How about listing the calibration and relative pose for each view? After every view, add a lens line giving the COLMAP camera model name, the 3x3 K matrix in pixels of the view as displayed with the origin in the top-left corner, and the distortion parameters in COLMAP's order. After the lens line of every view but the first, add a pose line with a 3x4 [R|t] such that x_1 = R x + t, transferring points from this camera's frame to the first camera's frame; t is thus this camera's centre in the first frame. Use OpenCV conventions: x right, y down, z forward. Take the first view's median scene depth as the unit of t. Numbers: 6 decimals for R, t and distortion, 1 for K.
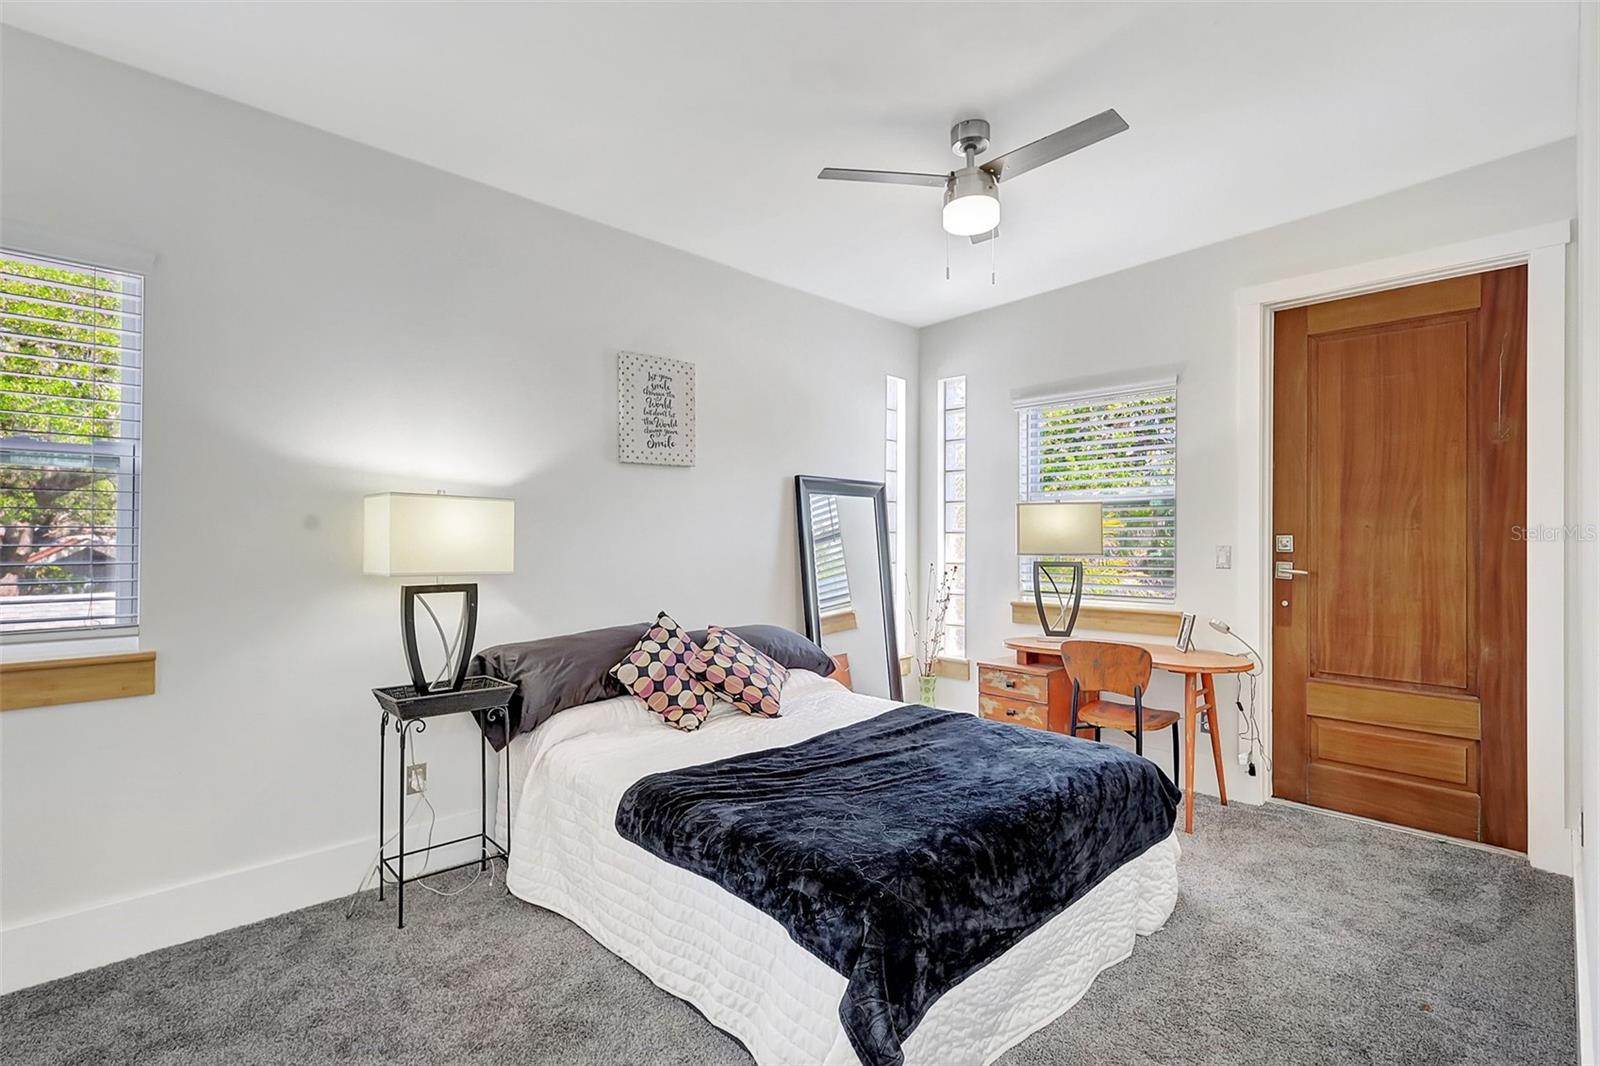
lens RADIAL K [[756.5, 0, 791.6], [0, 756.5, 543.6], [0, 0, 1]] dist [0.004854, 0.000523]
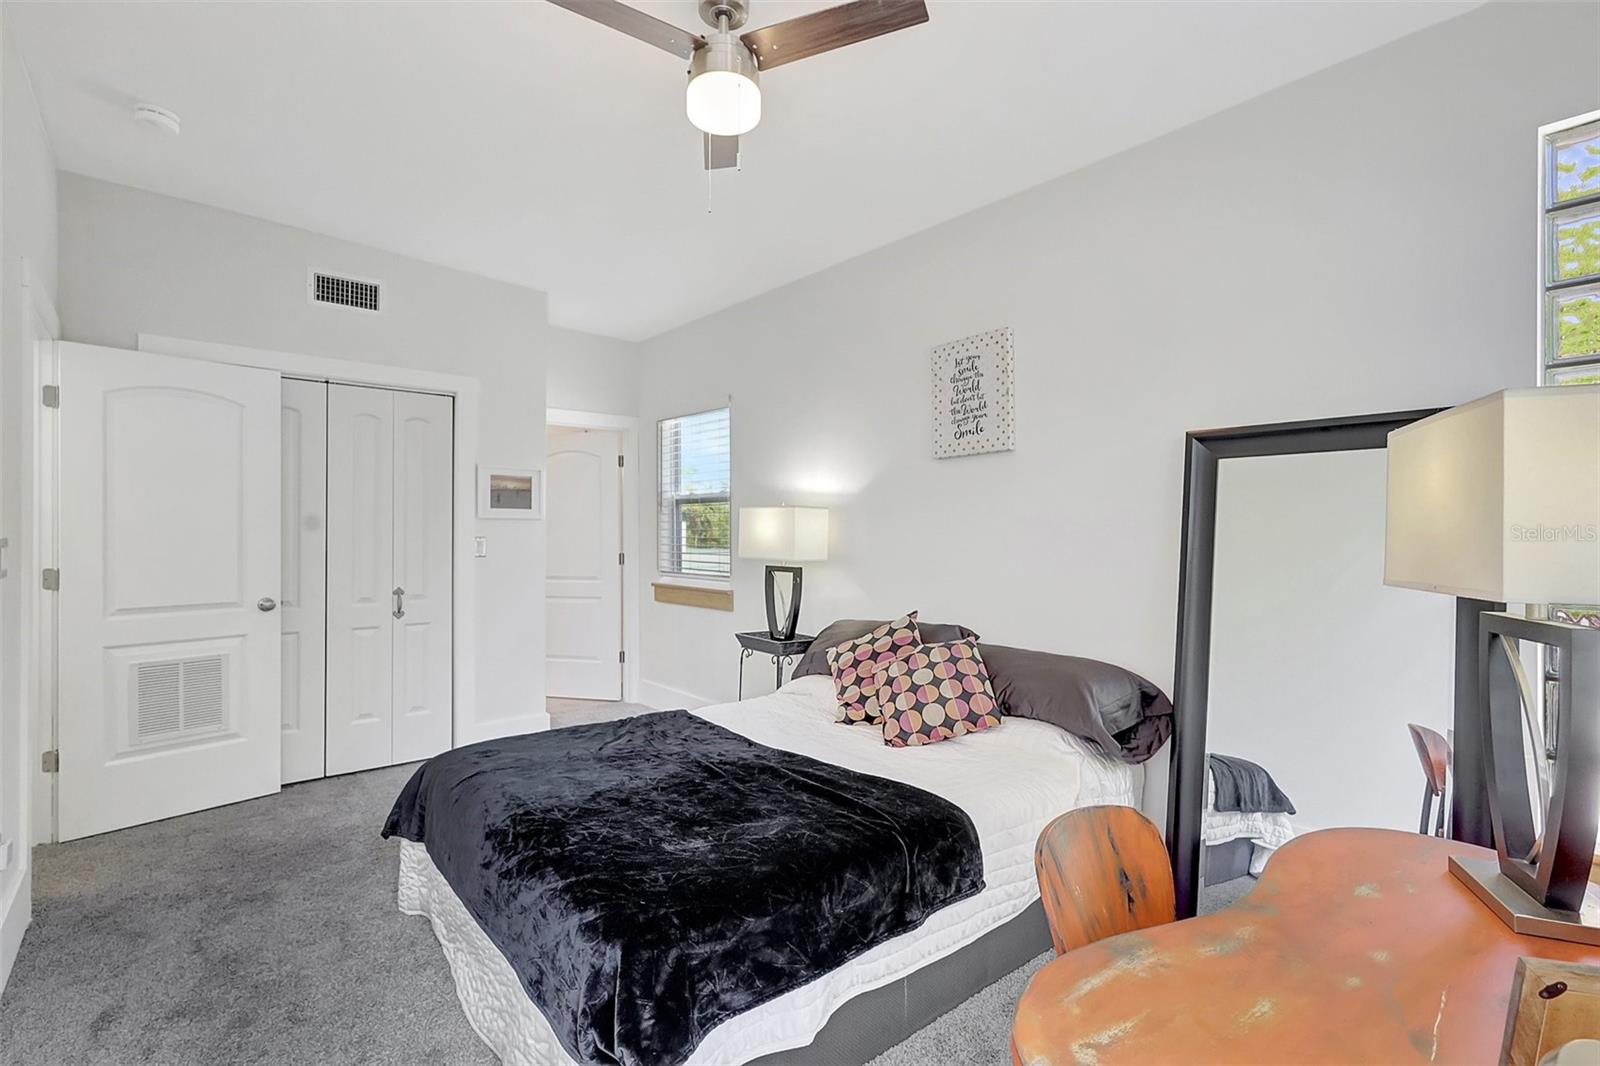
lens RADIAL K [[748.6, 0, 795.8], [0, 748.6, 529.3], [0, 0, 1]] dist [0.000626, 0.000541]
pose [[-0.071590, -0.004405, -0.997424, 0.738994], [-0.013491, 0.999903, -0.003448, -0.009352], [0.997343, 0.013209, -0.071643, 0.861693]]
